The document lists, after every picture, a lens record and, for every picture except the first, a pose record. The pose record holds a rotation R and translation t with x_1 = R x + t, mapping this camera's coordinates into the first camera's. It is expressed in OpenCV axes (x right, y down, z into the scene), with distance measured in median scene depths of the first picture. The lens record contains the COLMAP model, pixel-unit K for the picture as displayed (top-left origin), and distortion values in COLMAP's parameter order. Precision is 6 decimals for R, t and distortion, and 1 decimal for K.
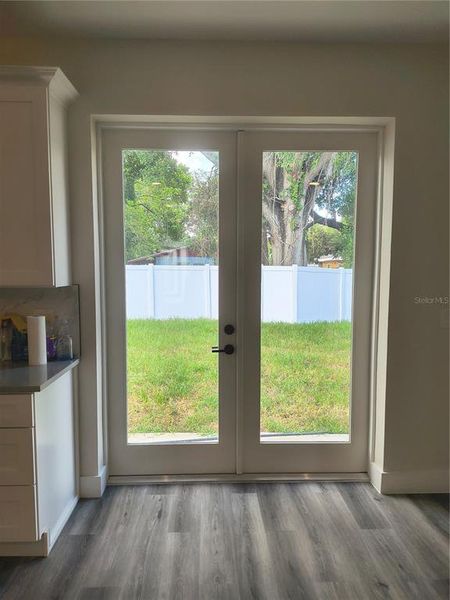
lens RADIAL K [[432.1, 0, 219.8], [0, 432.1, 304.4], [0, 0, 1]] dist [0.031770, -0.030006]
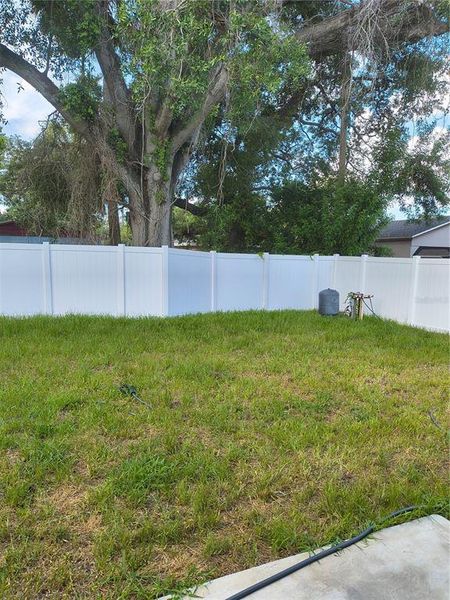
lens RADIAL K [[432.1, 0, 225.6], [0, 432.1, 294.2], [0, 0, 1]] dist [0.031770, -0.030006]
pose [[0.916274, -0.021682, 0.399964, -0.048716], [0.019043, 0.999763, 0.010571, -0.006454], [-0.400098, -0.002069, 0.916470, 0.192424]]
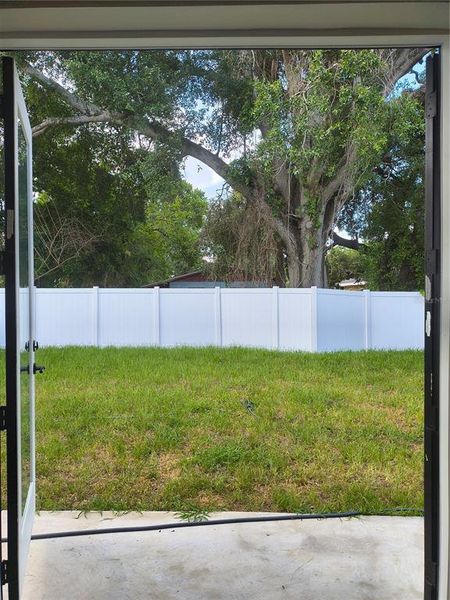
lens RADIAL K [[432.1, 0, 223.4], [0, 432.1, 296.6], [0, 0, 1]] dist [0.031770, -0.030006]
pose [[0.999288, -0.002766, -0.037618, 0.018231], [-0.000291, 0.996713, -0.081019, 0.001673], [0.037719, 0.080972, 0.996002, 0.092805]]
